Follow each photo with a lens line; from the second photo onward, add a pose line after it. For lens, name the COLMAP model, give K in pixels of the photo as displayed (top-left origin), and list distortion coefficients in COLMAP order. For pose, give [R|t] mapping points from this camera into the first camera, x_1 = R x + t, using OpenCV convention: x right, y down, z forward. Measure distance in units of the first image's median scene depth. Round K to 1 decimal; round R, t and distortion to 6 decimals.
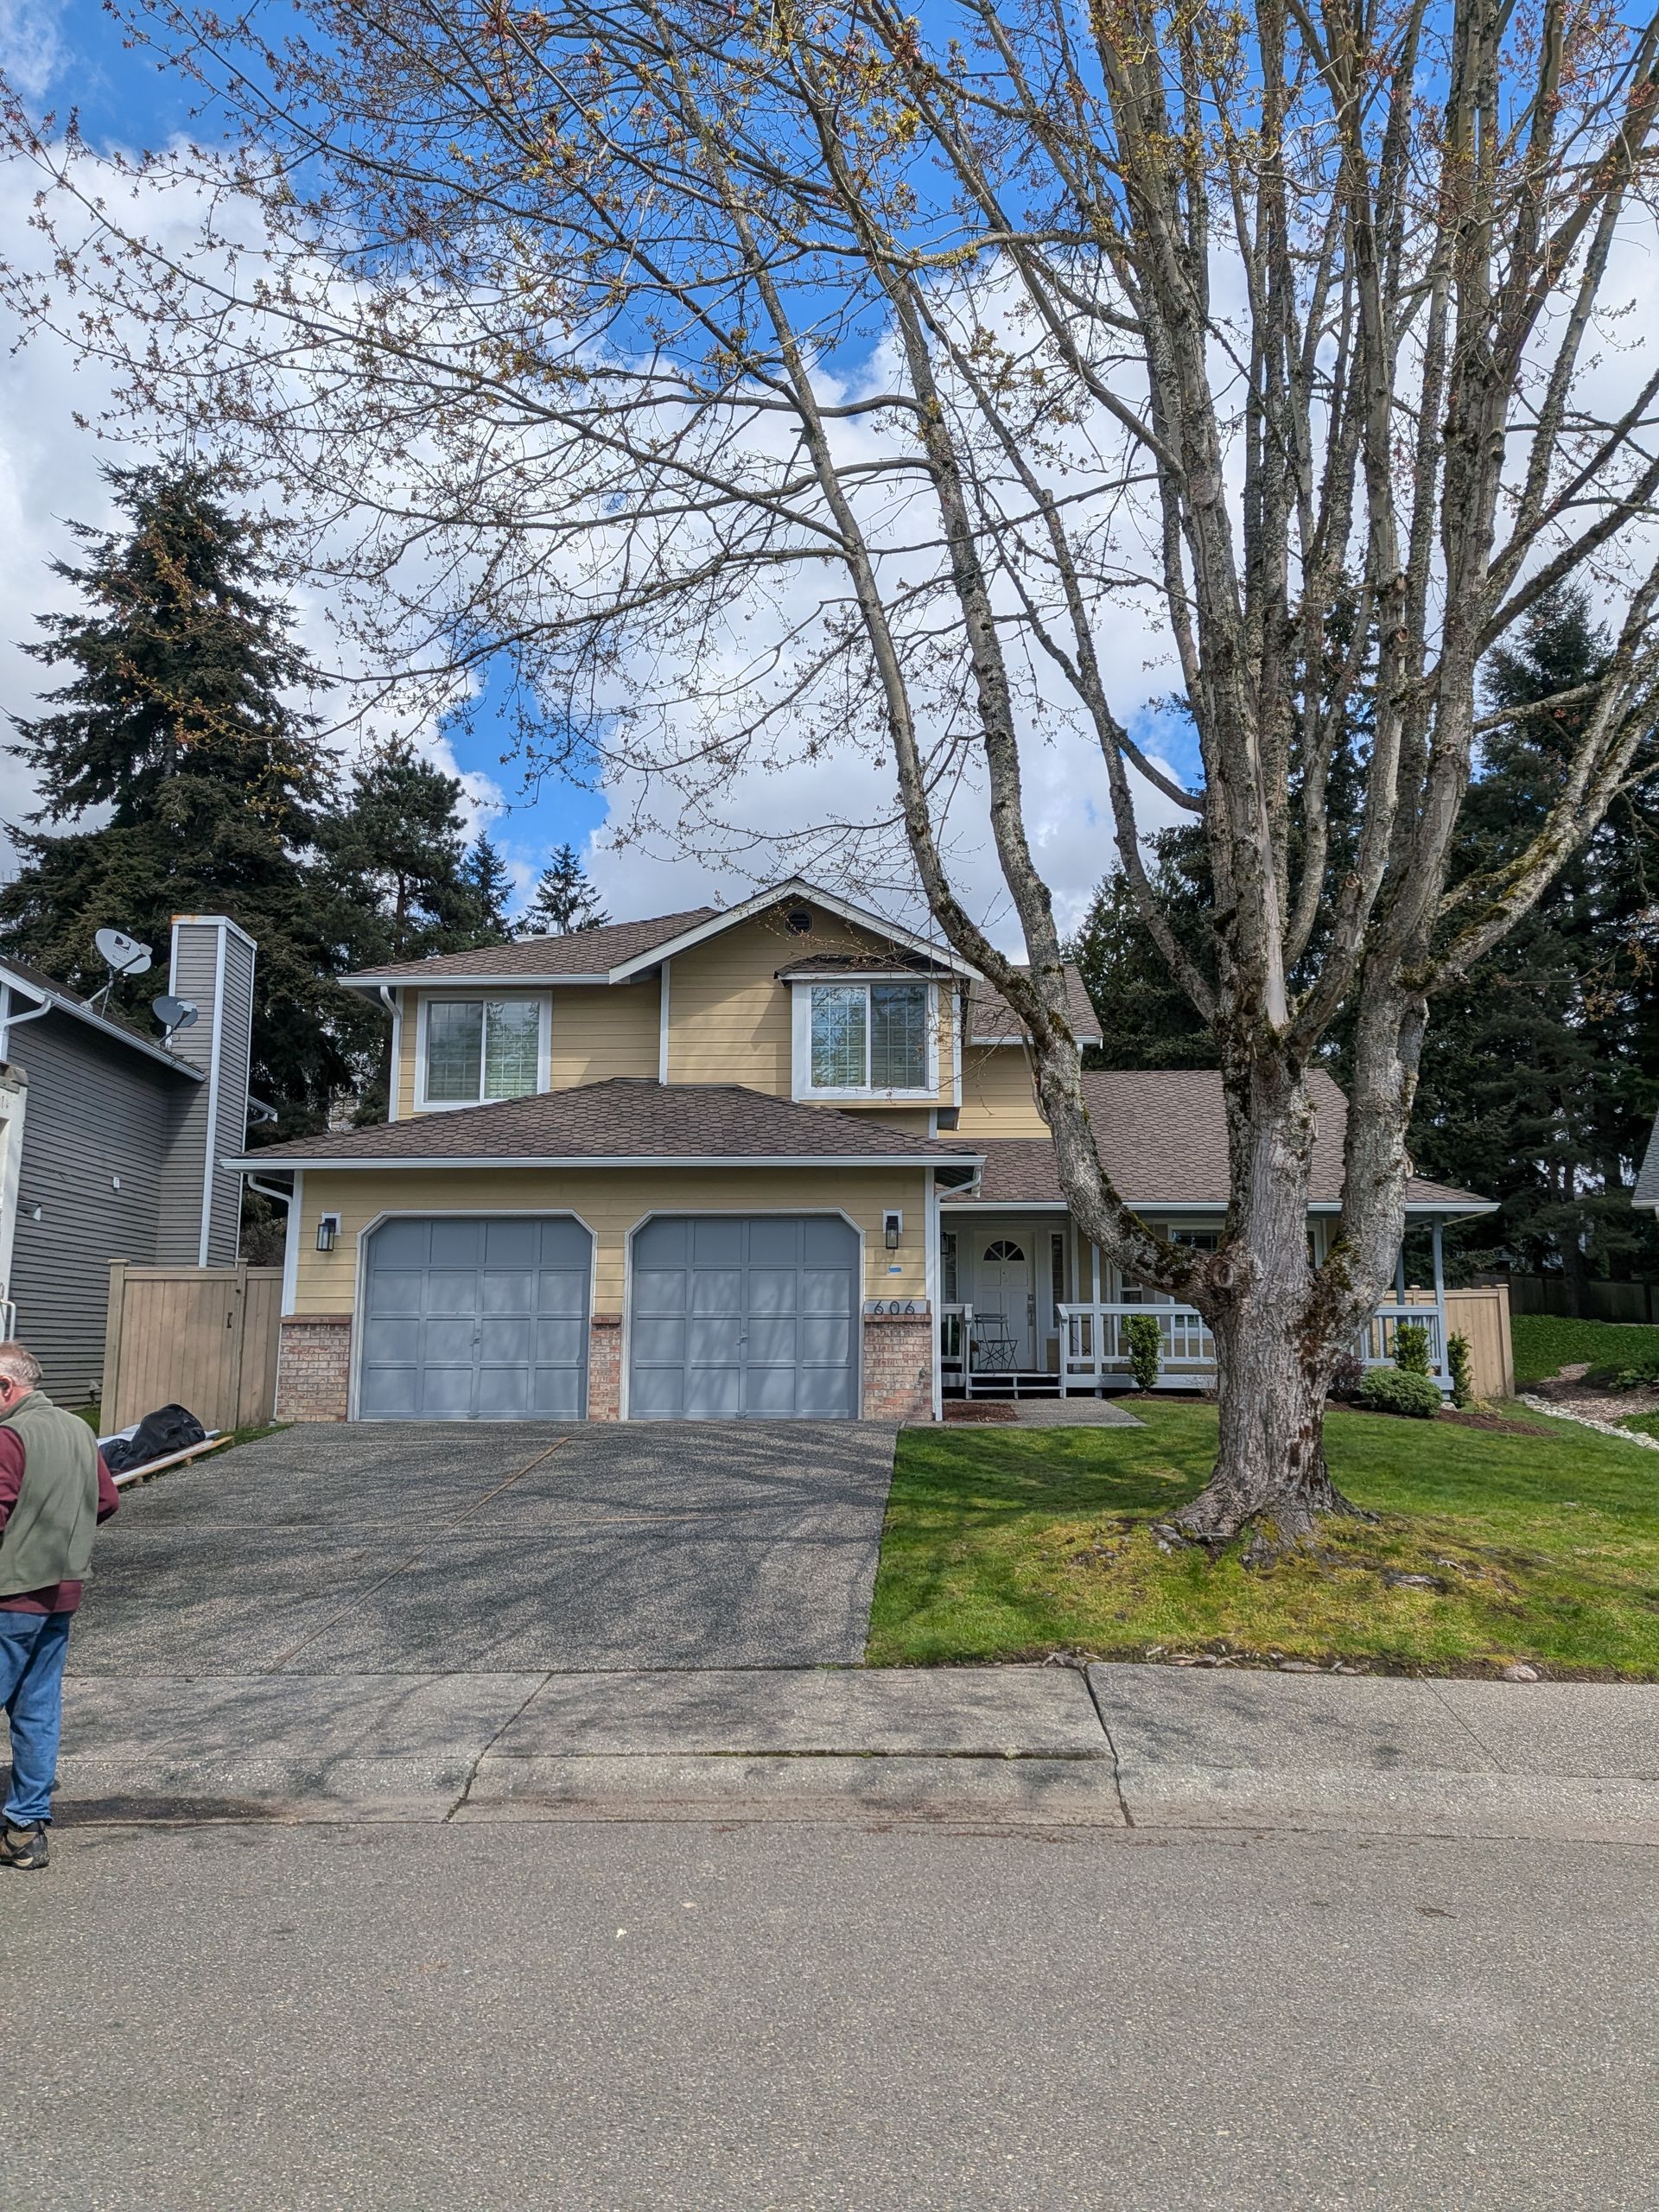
lens RADIAL K [[1599.4, 0, 829.5], [0, 1599.4, 1106.0], [0, 0, 1]] dist [-0.030398, -0.001863]
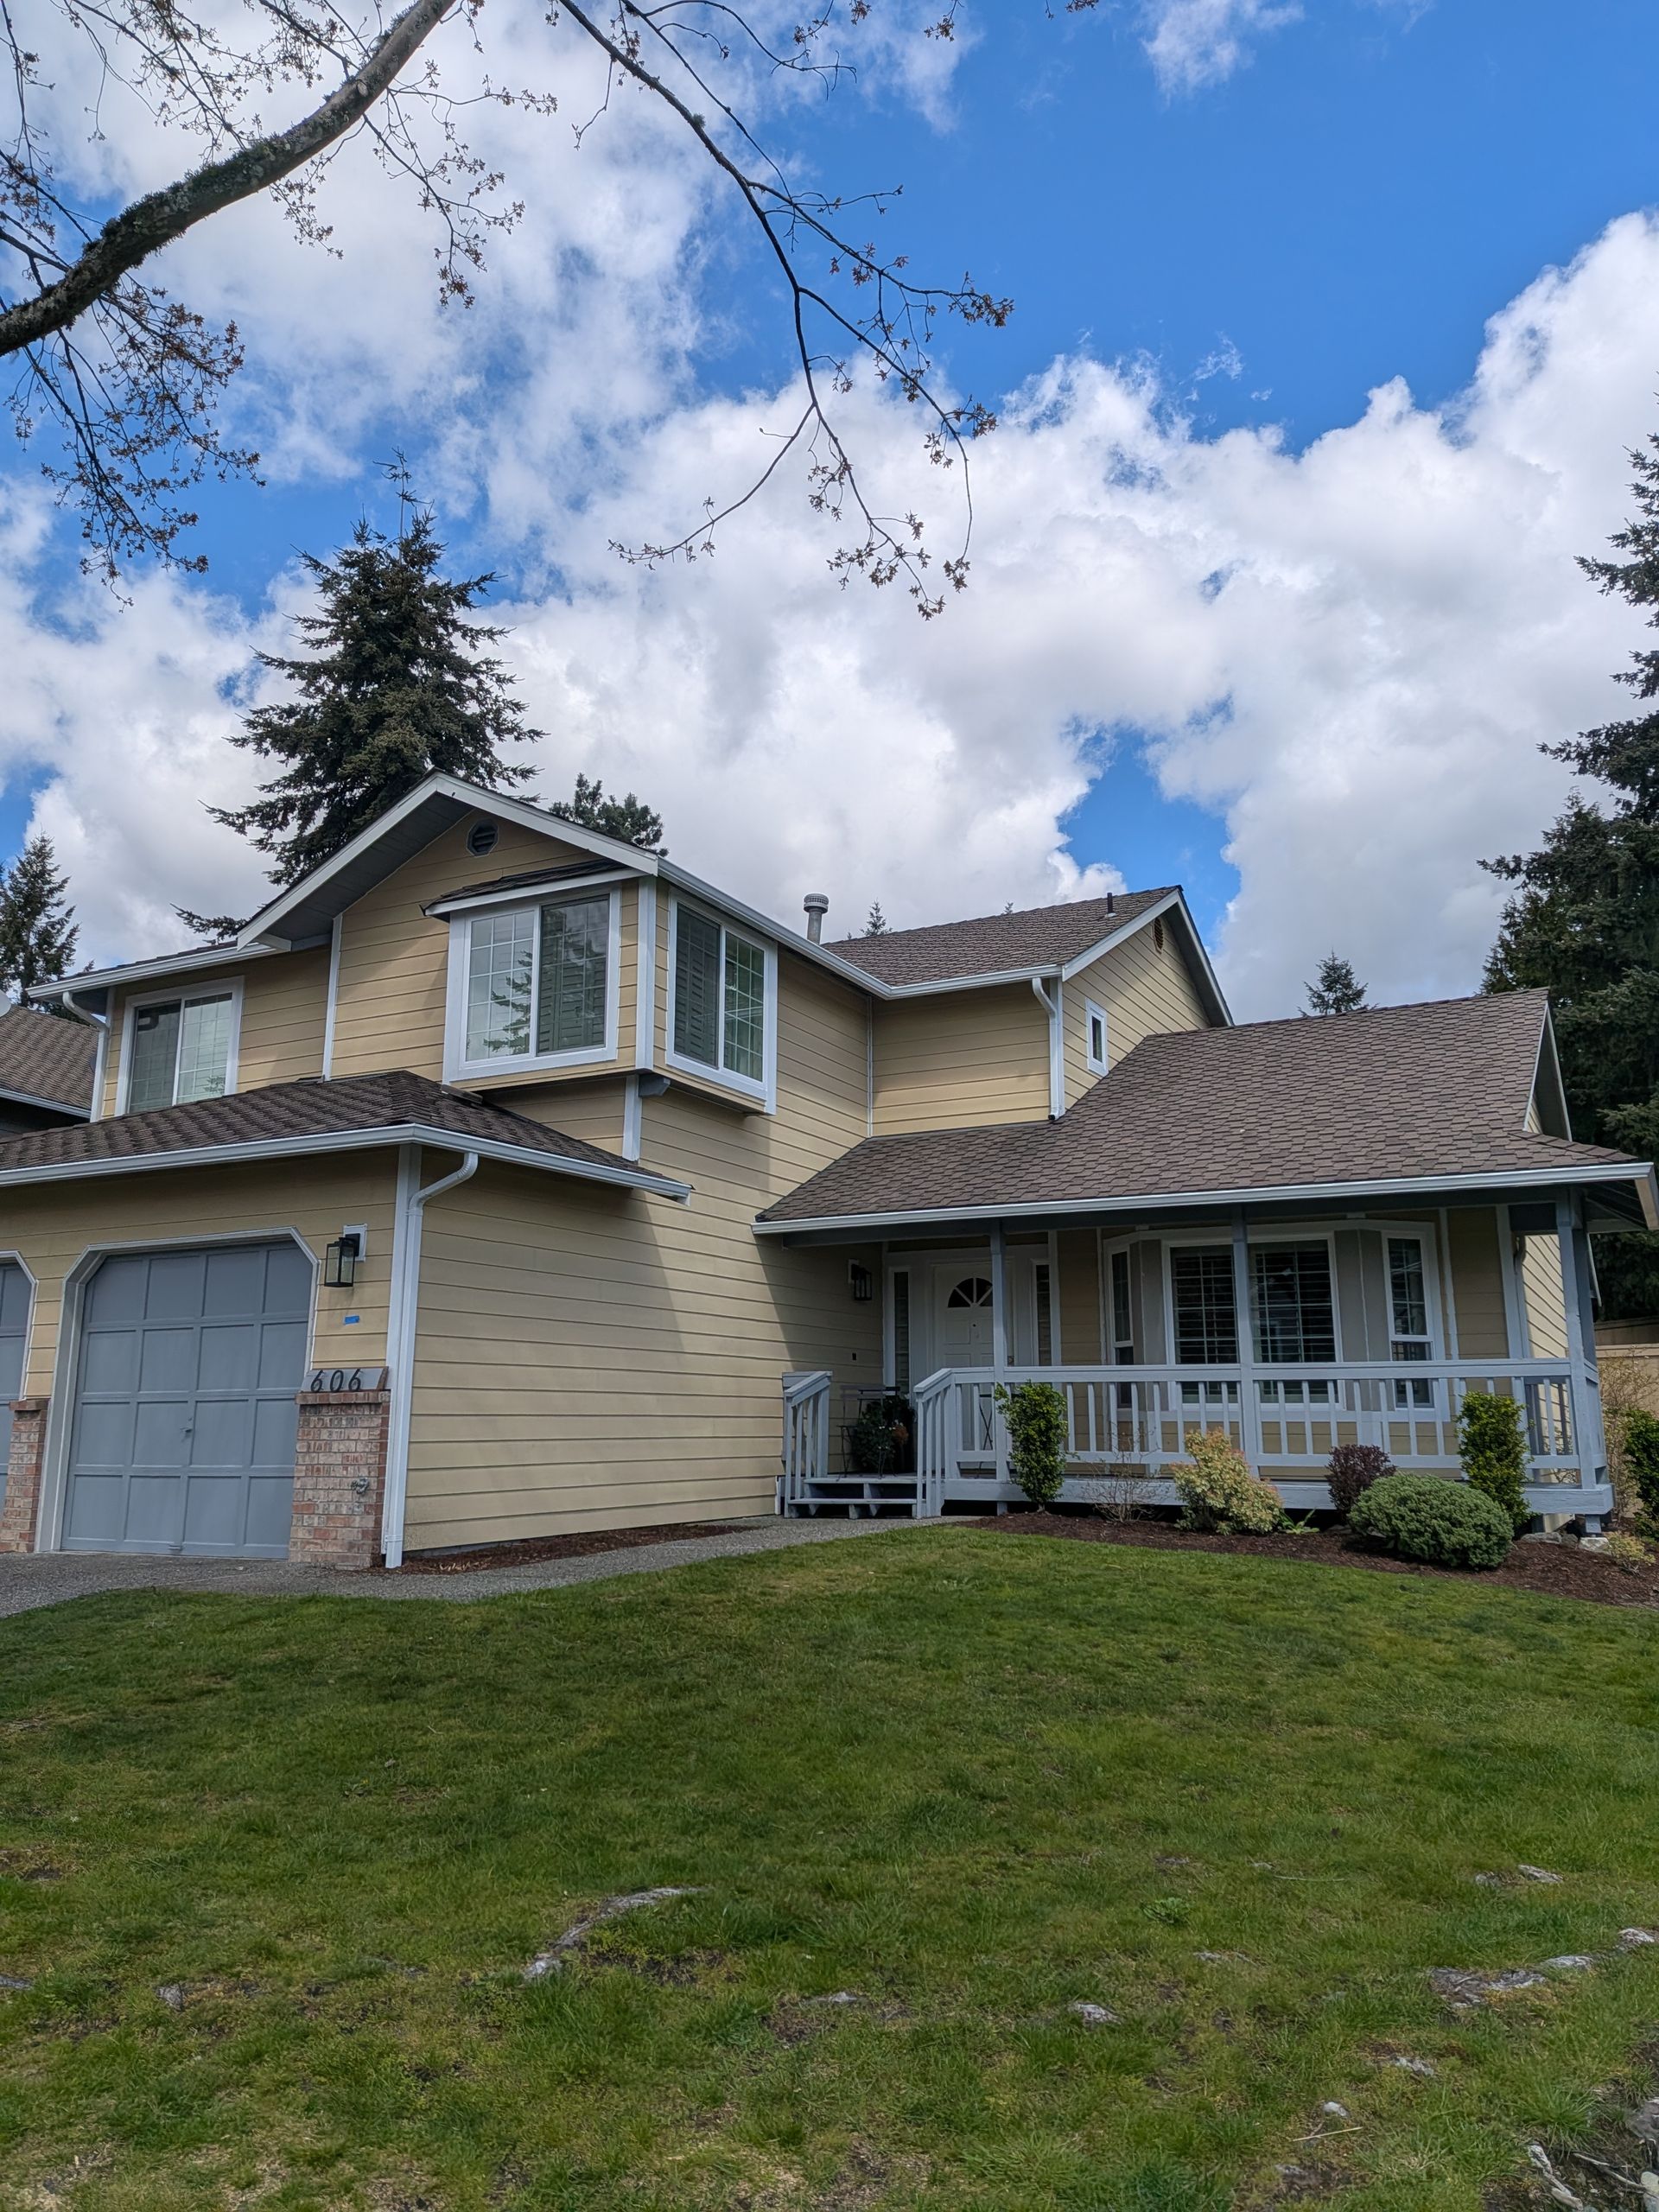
lens RADIAL K [[1537.2, 0, 914.3], [0, 1537.2, 1081.8], [0, 0, 1]] dist [-0.010326, -0.004064]
pose [[0.921776, -0.092779, -0.376459, 0.388103], [0.066708, 0.994419, -0.081739, 0.059688], [0.381942, 0.050233, 0.922820, 0.423863]]
